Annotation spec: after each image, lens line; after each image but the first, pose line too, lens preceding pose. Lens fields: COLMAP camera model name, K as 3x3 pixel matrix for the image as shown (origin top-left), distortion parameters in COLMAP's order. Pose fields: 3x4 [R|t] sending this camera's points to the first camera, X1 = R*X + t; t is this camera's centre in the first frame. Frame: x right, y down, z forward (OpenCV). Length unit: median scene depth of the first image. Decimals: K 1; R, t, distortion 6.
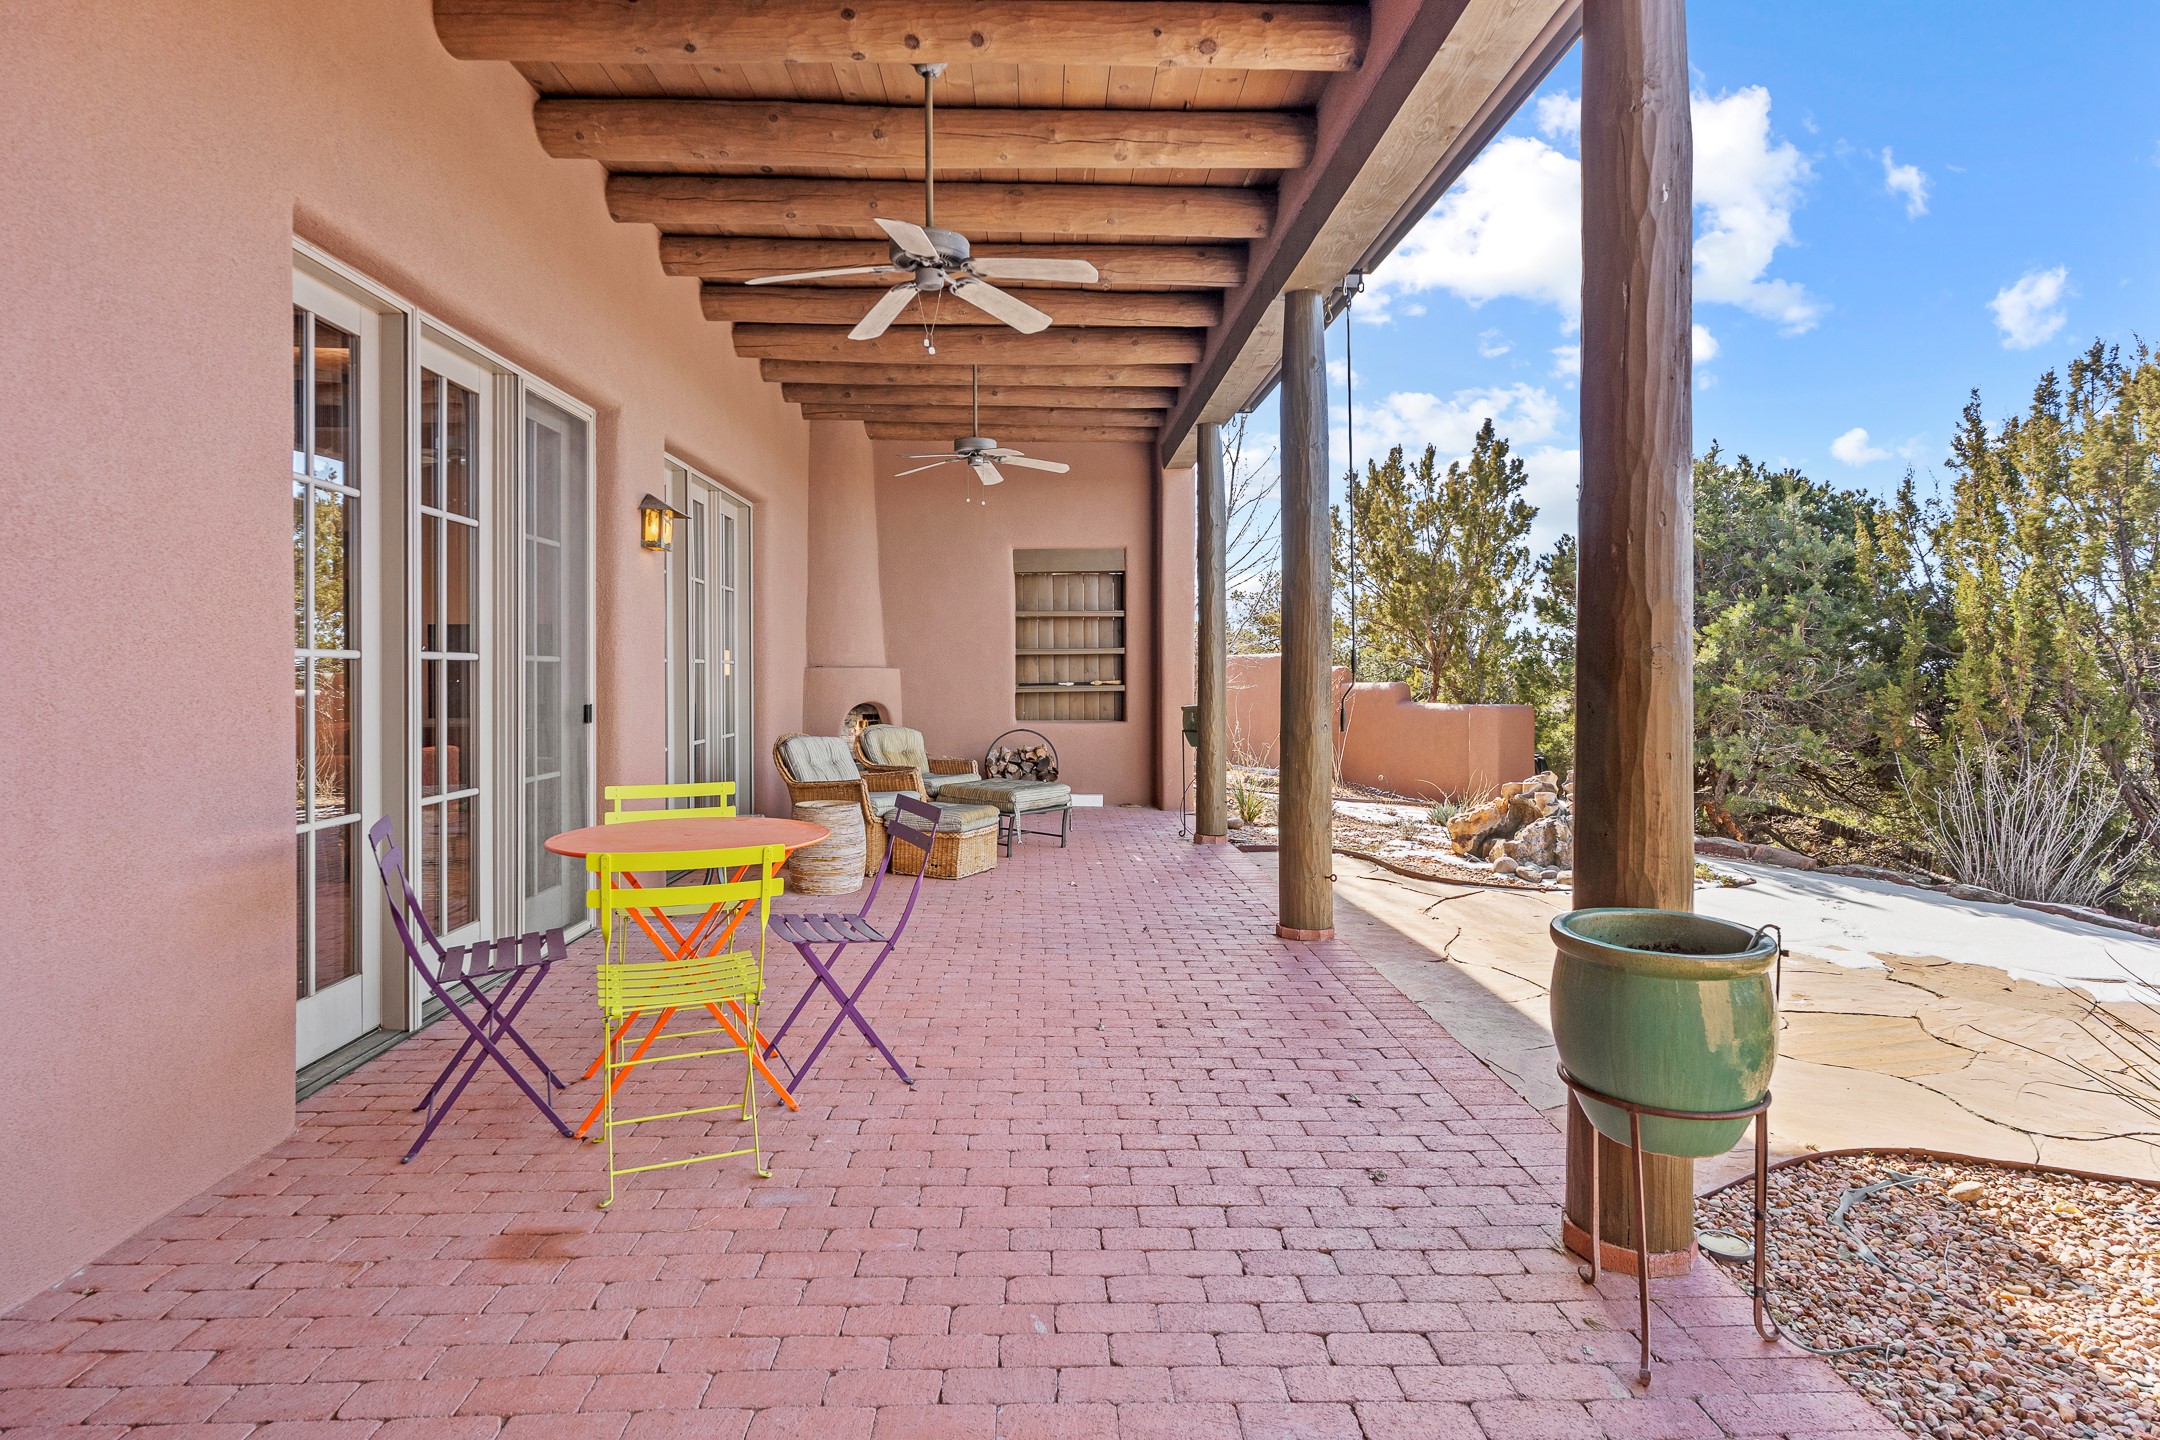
lens RADIAL K [[1120.6, 0, 1075.7], [0, 1120.6, 670.0], [0, 0, 1]] dist [-0.001591, 0.001389]
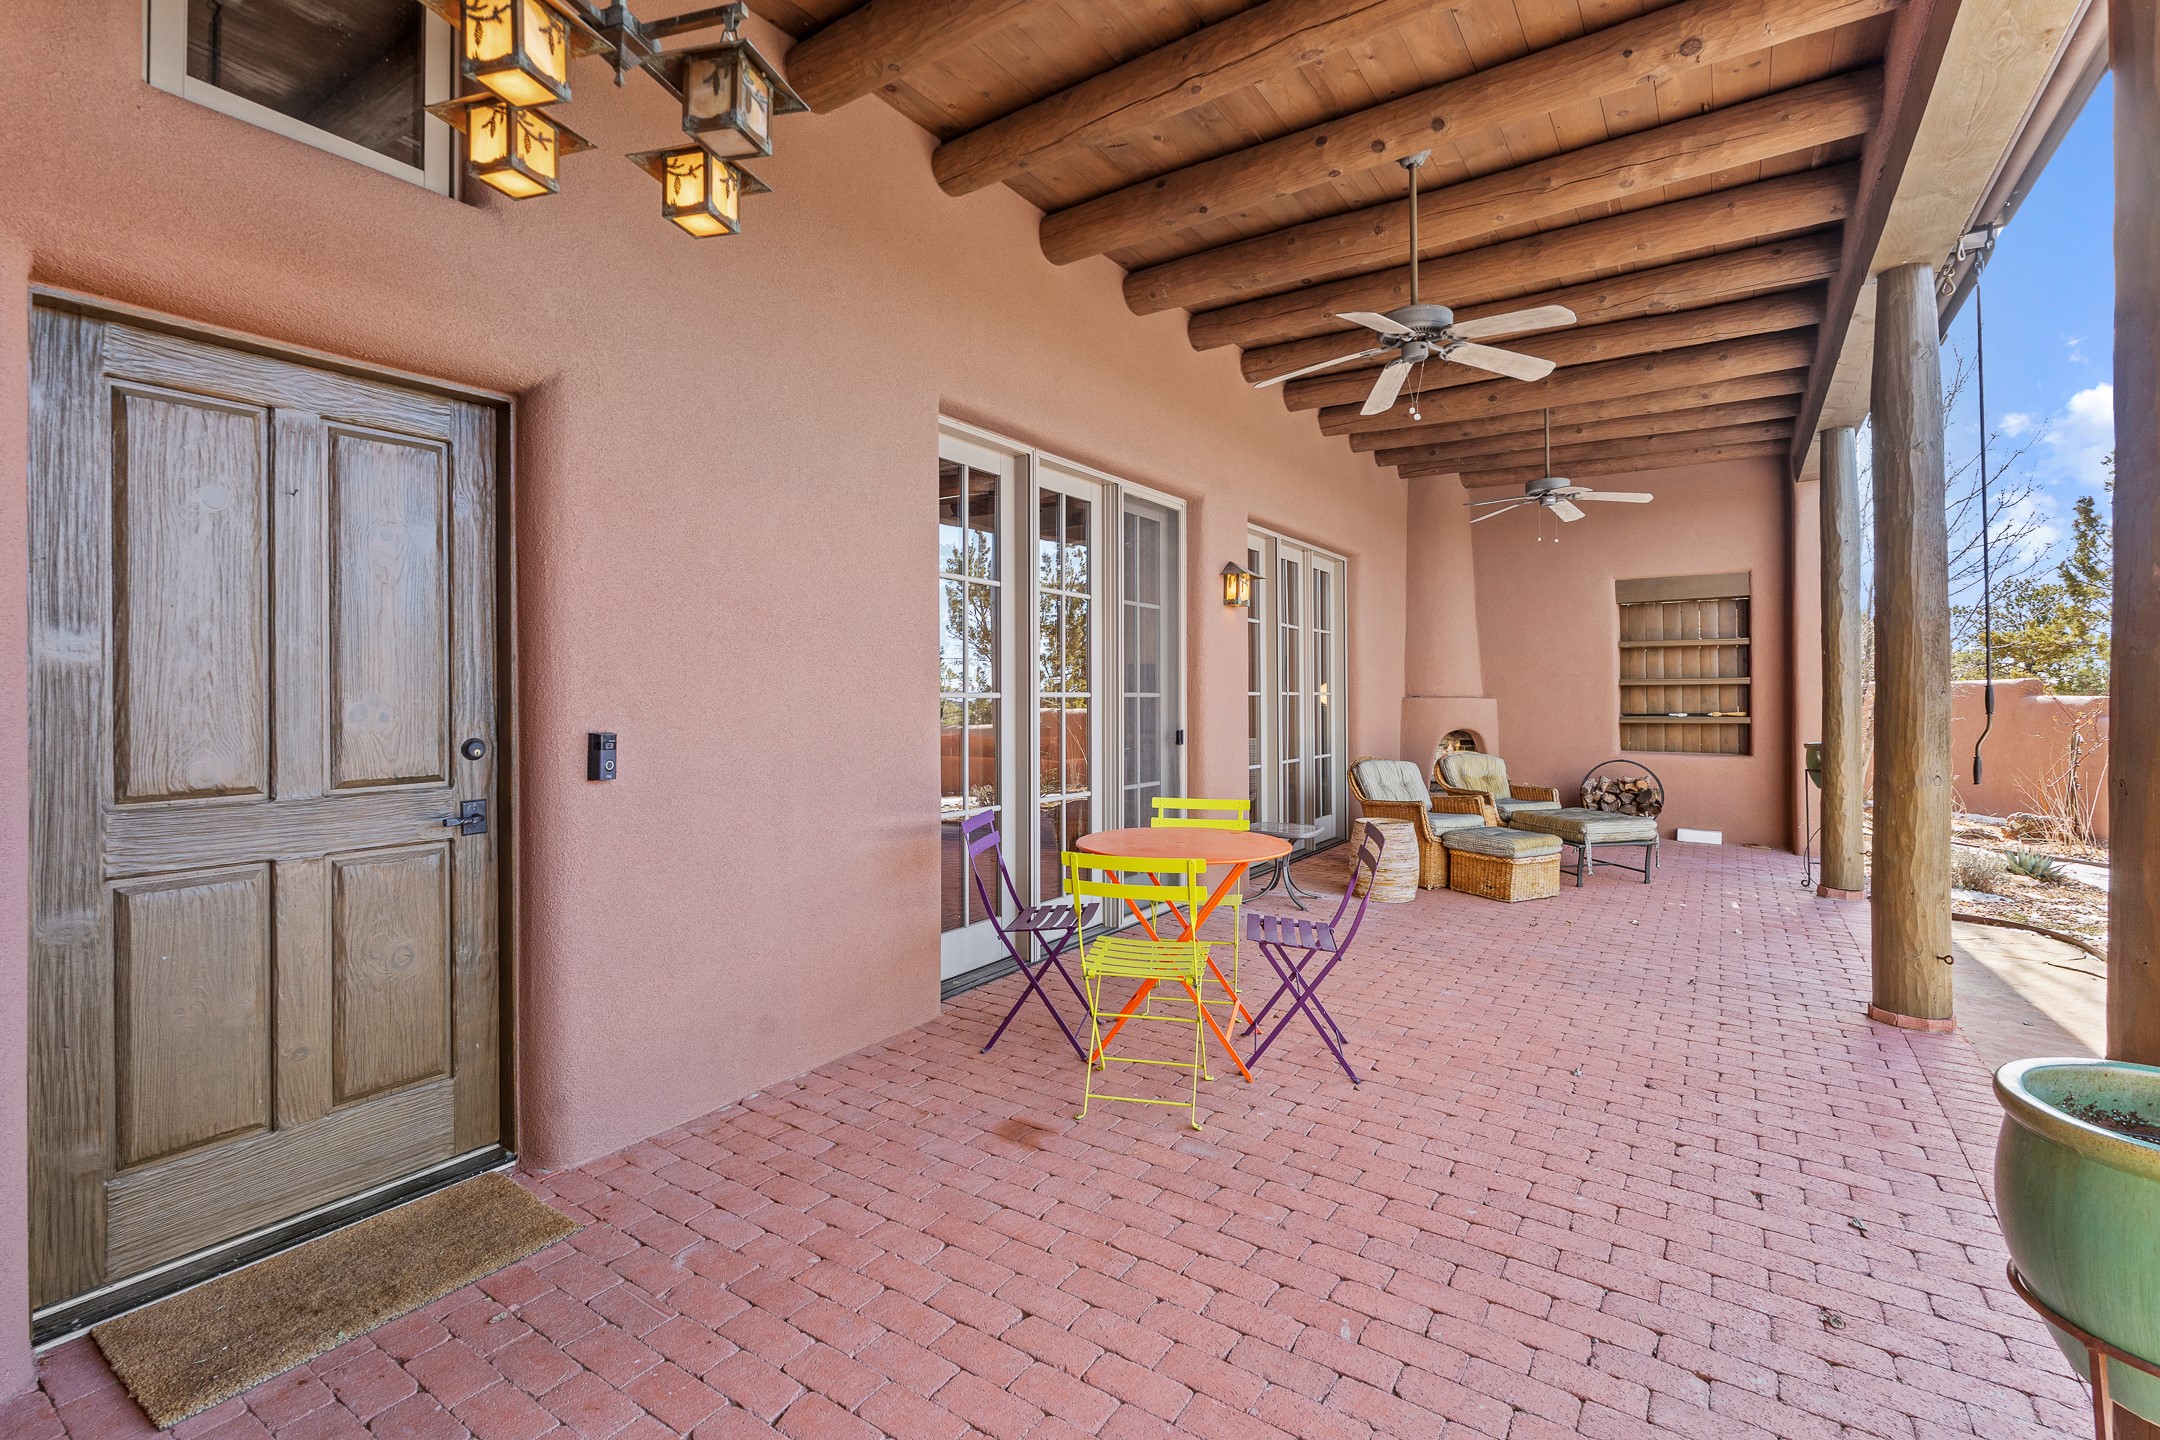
lens RADIAL K [[962.5, 0, 1081.6], [0, 962.5, 690.5], [0, 0, 1]] dist [-0.002321, -0.000010]
pose [[0.809812, 0.000161, -0.586690, 0.125371], [-0.001666, 0.999997, -0.002025, -0.012719], [0.586688, 0.002617, 0.809809, 0.039505]]
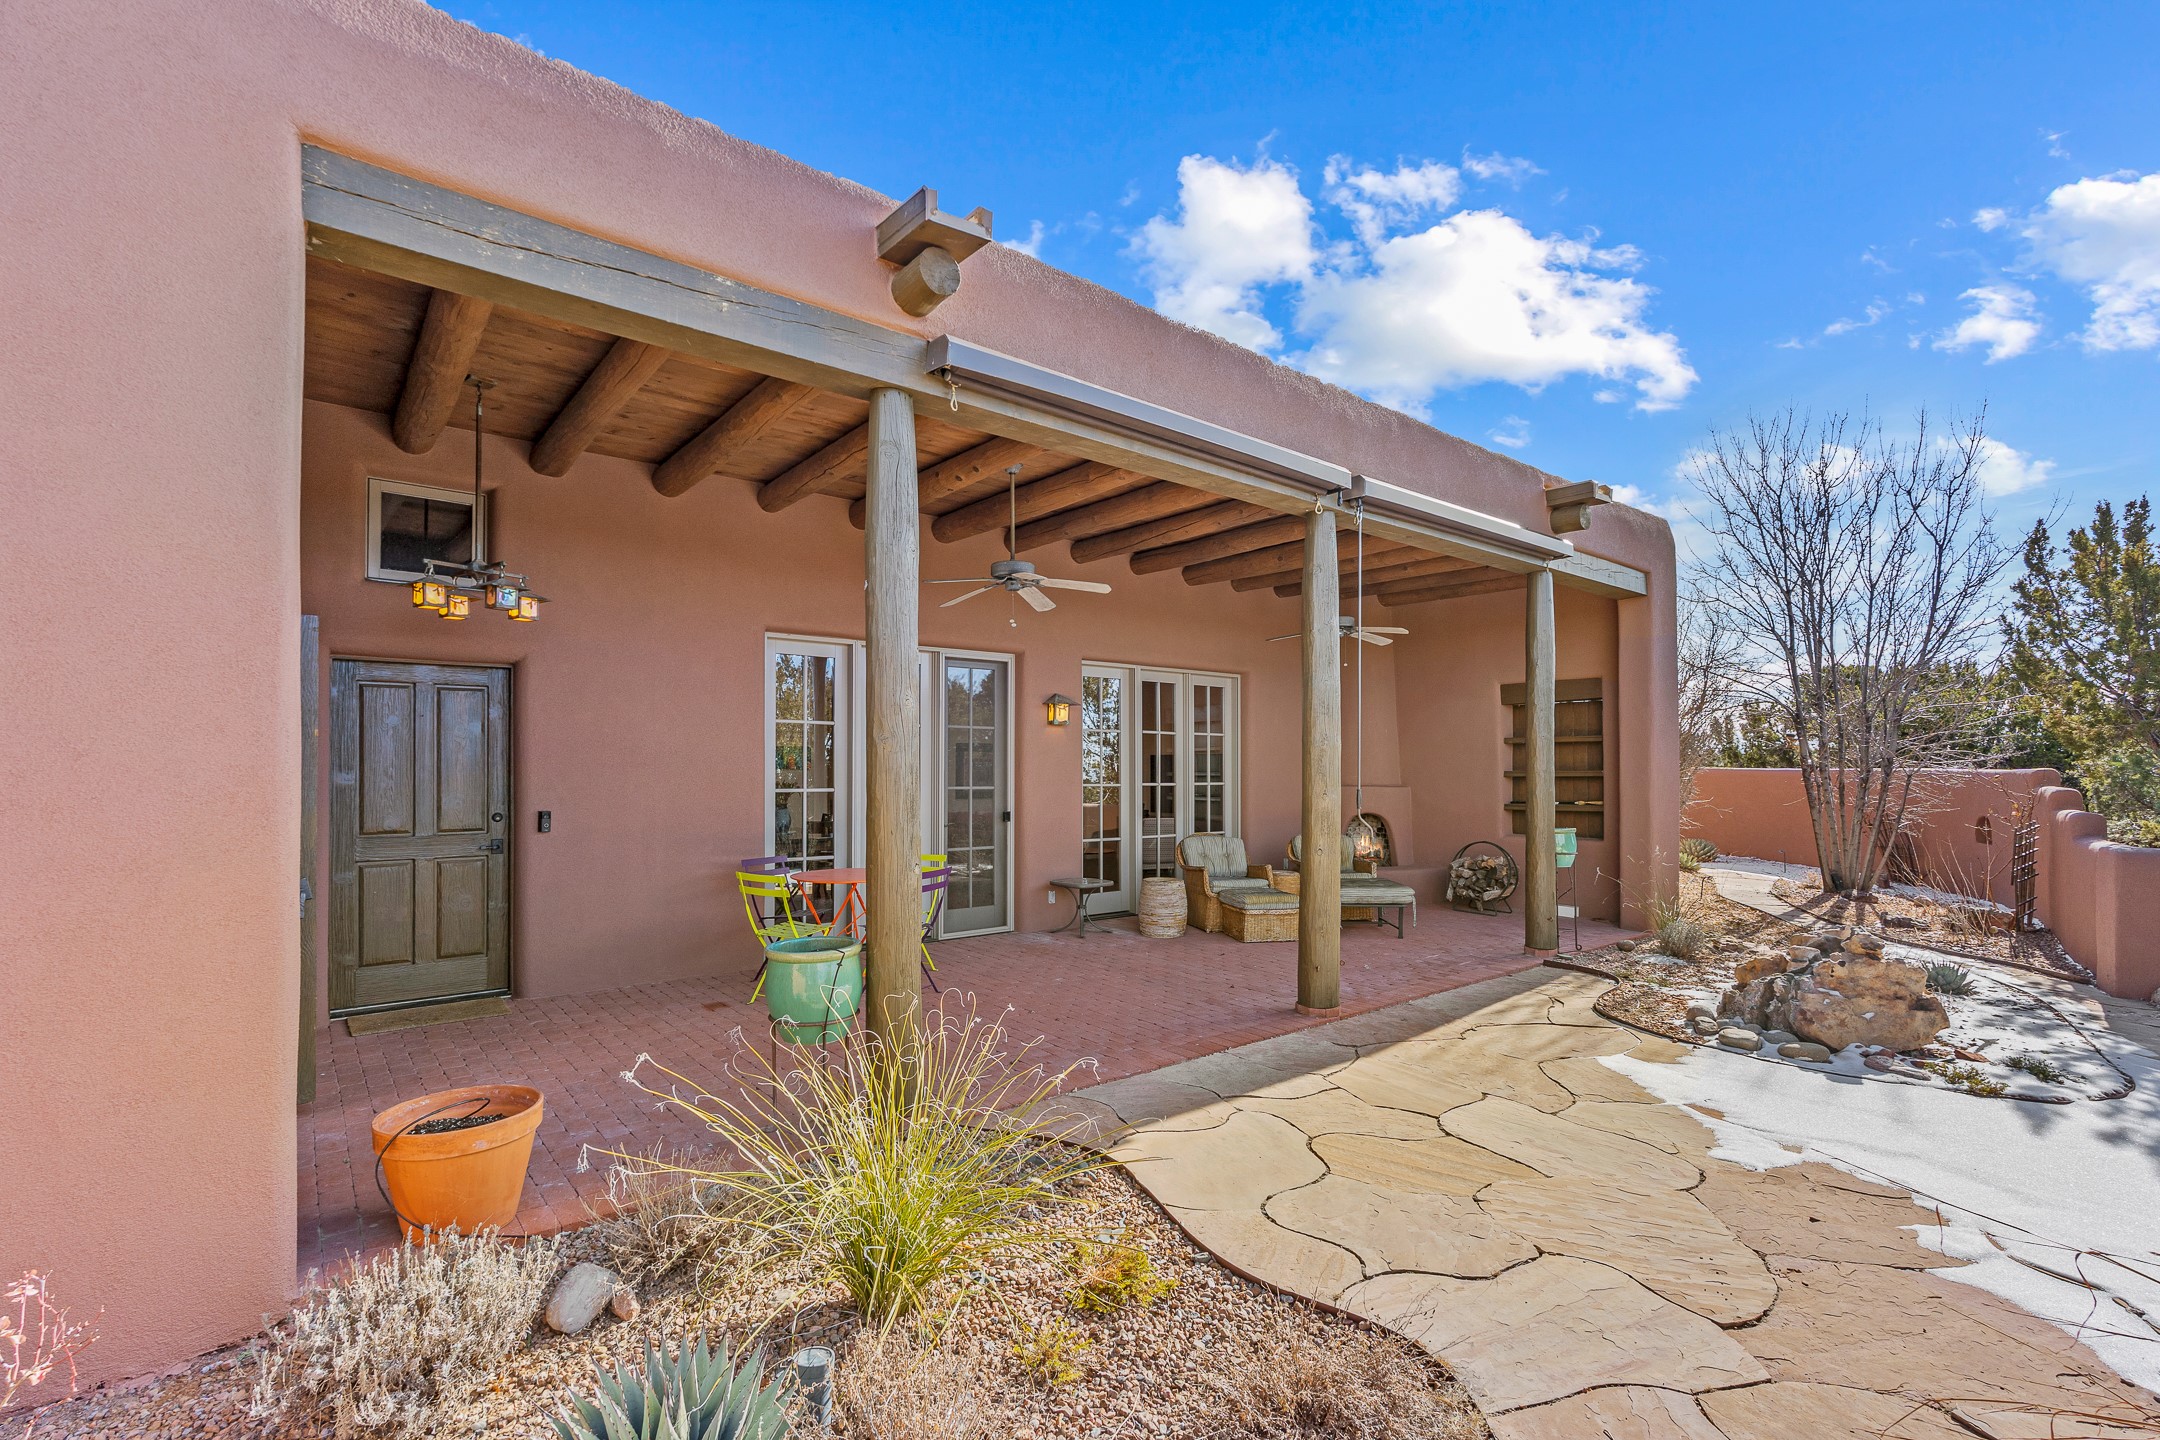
lens RADIAL K [[971.3, 0, 1078.8], [0, 971.3, 761.5], [0, 0, 1]] dist [0.001014, 0.000153]
pose [[0.603007, -0.004498, -0.797723, 0.966041], [-0.001284, 0.999977, -0.006610, -0.044418], [0.797735, 0.005010, 0.602988, 0.113398]]
